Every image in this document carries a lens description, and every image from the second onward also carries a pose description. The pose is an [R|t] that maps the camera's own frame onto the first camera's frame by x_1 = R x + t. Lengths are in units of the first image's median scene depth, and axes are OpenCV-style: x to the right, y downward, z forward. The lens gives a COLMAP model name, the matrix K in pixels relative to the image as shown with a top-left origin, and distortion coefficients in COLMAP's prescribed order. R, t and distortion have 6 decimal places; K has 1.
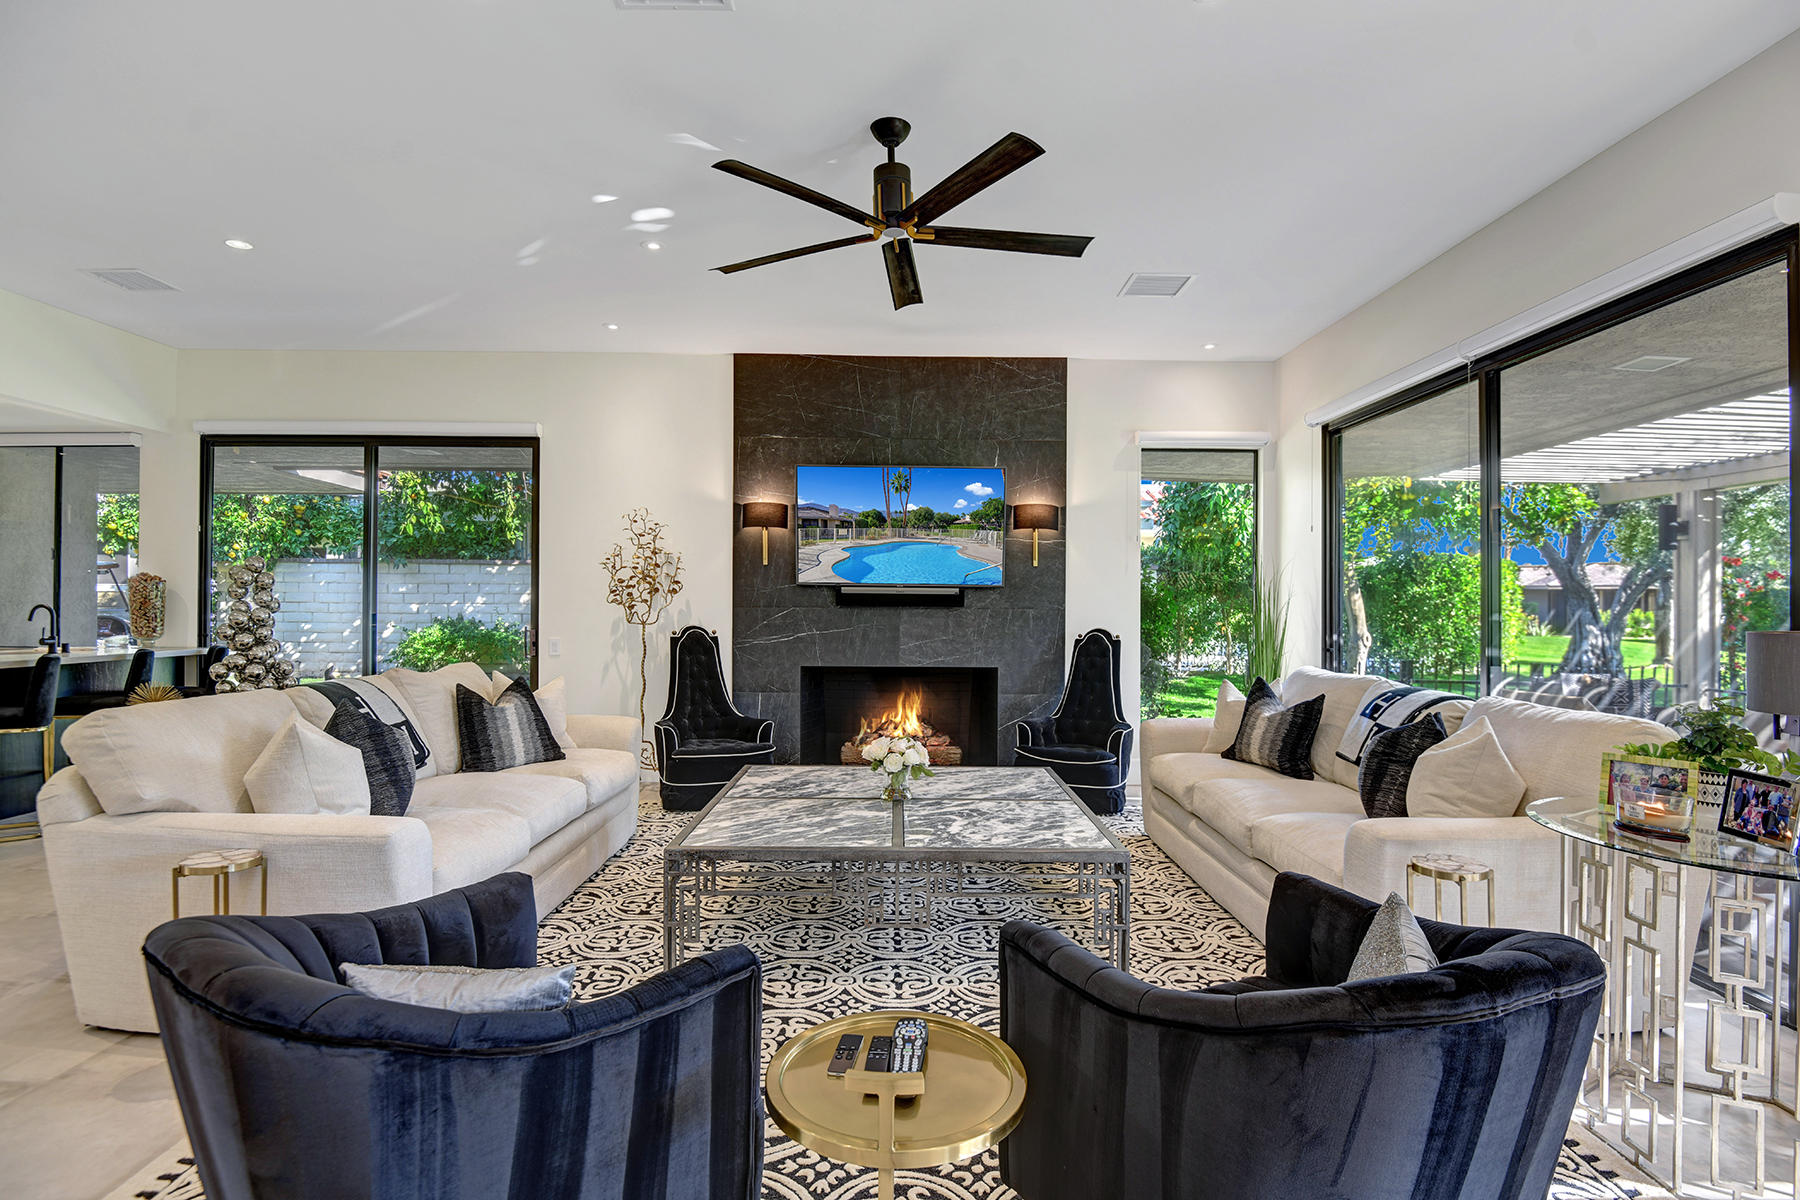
lens RADIAL K [[878.2, 0, 904.5], [0, 878.2, 612.4], [0, 0, 1]] dist [0.005230, -0.039438]
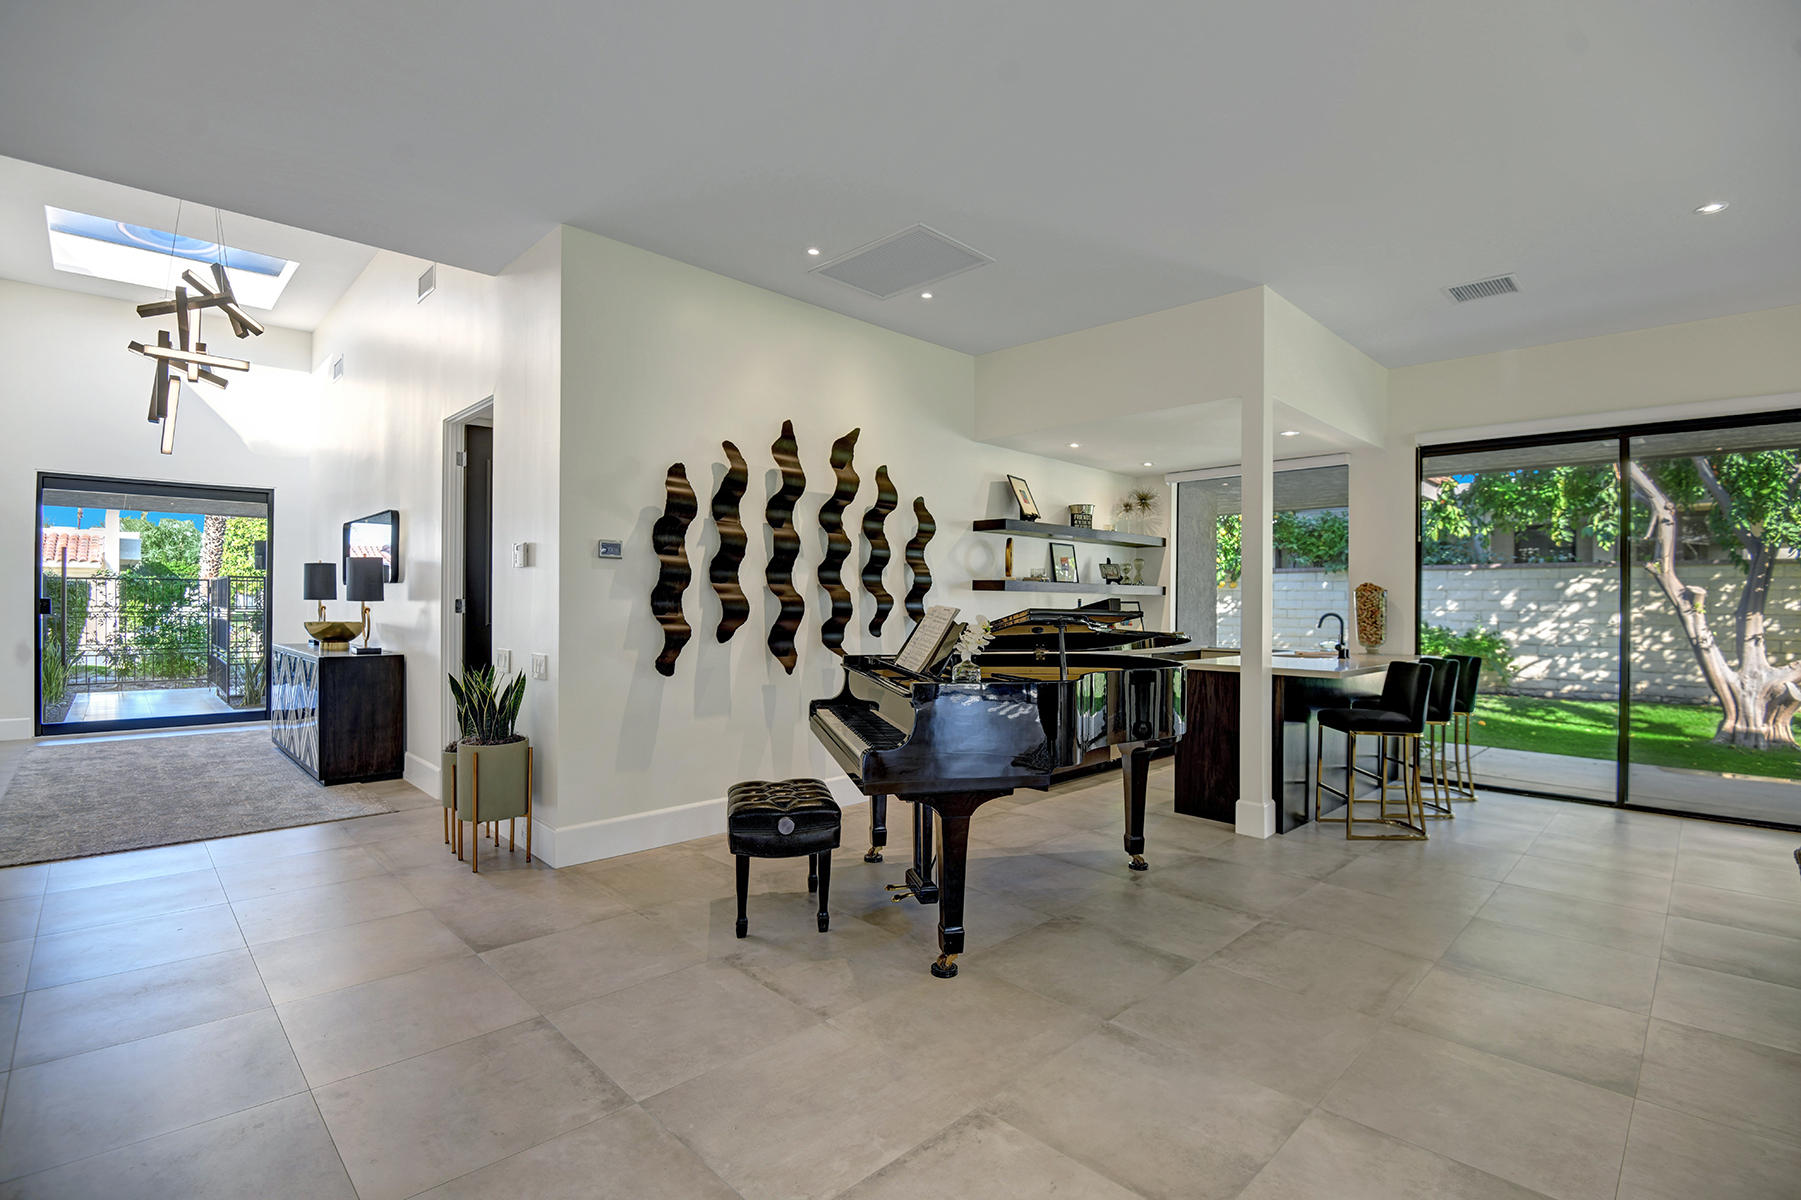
lens RADIAL K [[825.3, 0, 912.4], [0, 825.3, 612.3], [0, 0, 1]] dist [-0.012978, -0.013340]
pose [[0.697803, 0.005406, -0.716269, -0.525820], [-0.009753, 0.999951, -0.001955, -0.002275], [0.716223, 0.008350, 0.697821, -0.095371]]
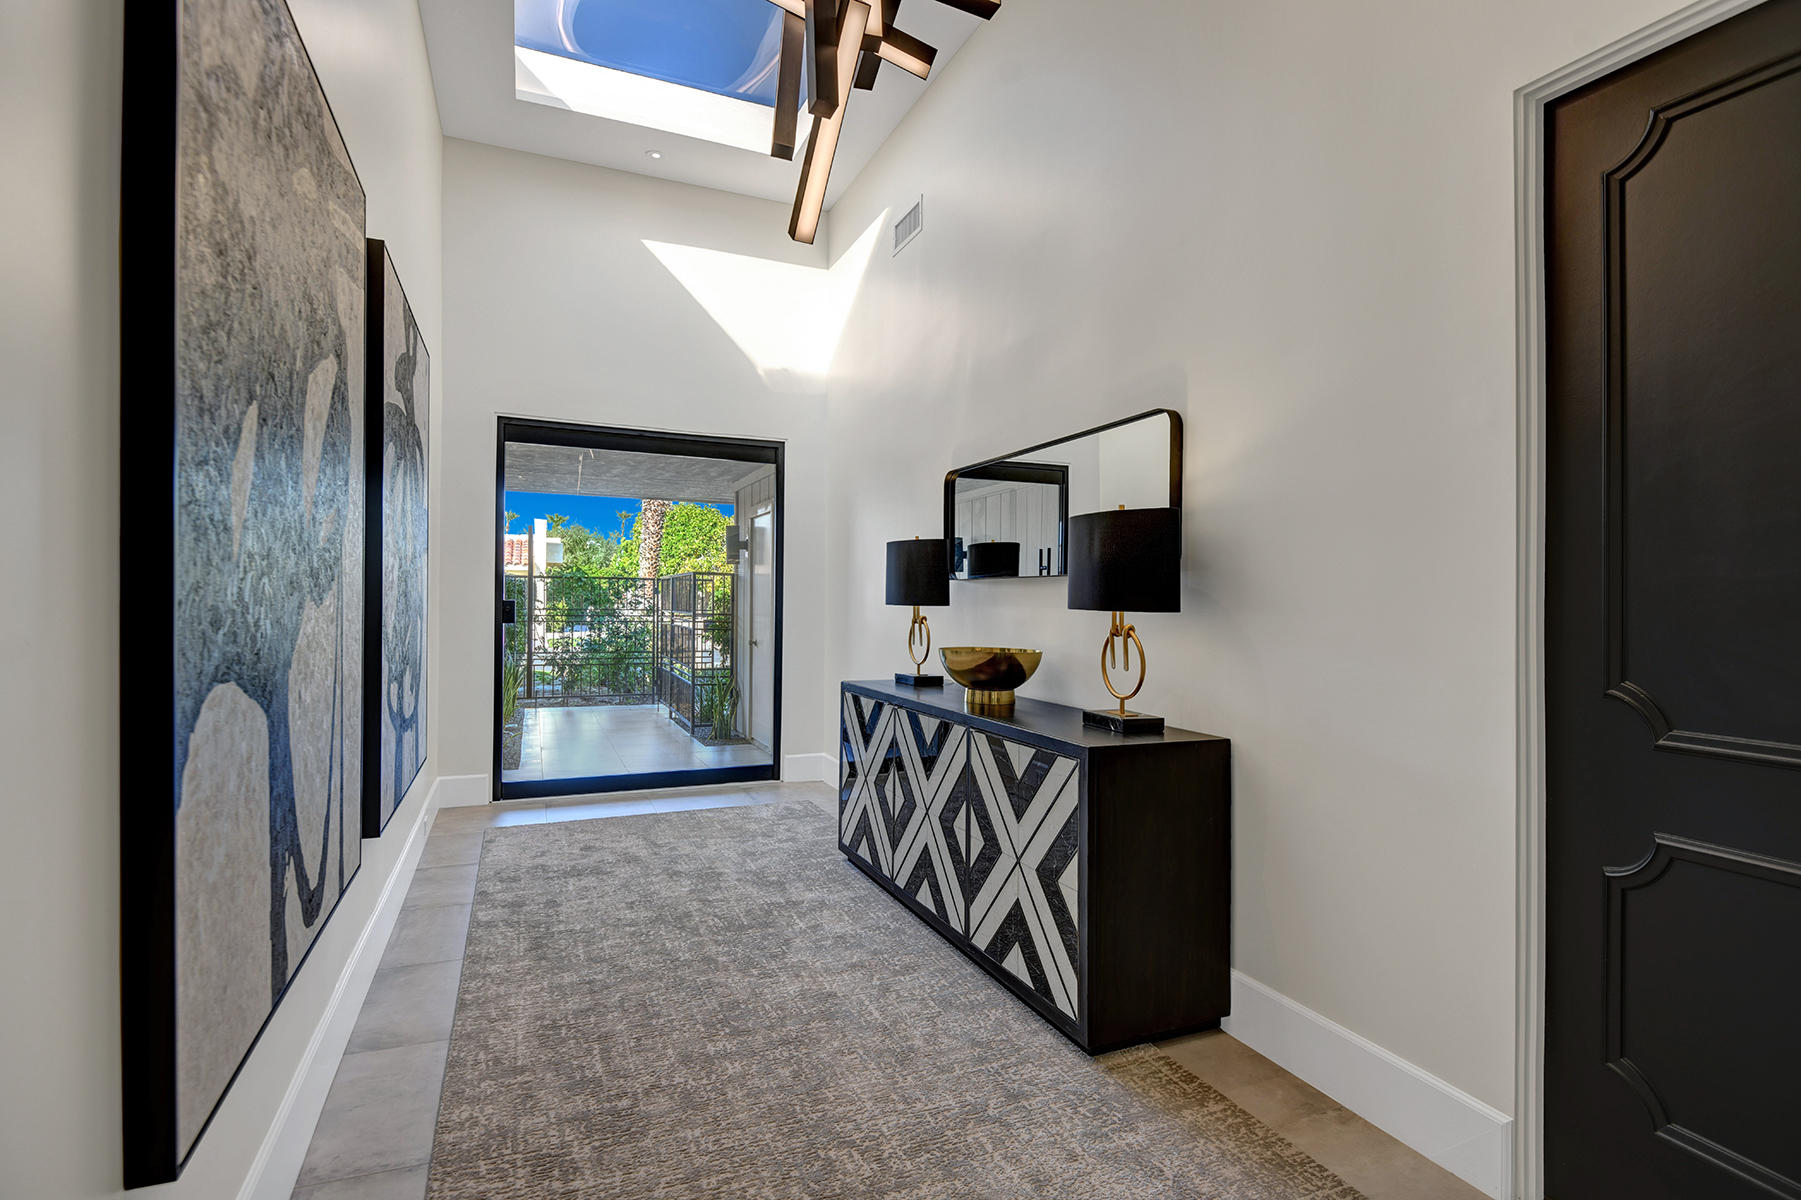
lens RADIAL K [[870.7, 0, 957.2], [0, 870.7, 603.9], [0, 0, 1]] dist [-0.000474, -0.000055]
pose [[0.429007, -0.001667, -0.903300, -1.252401], [-0.017054, 0.999805, -0.009944, -0.008456], [0.903140, 0.019672, 0.428895, -0.156252]]
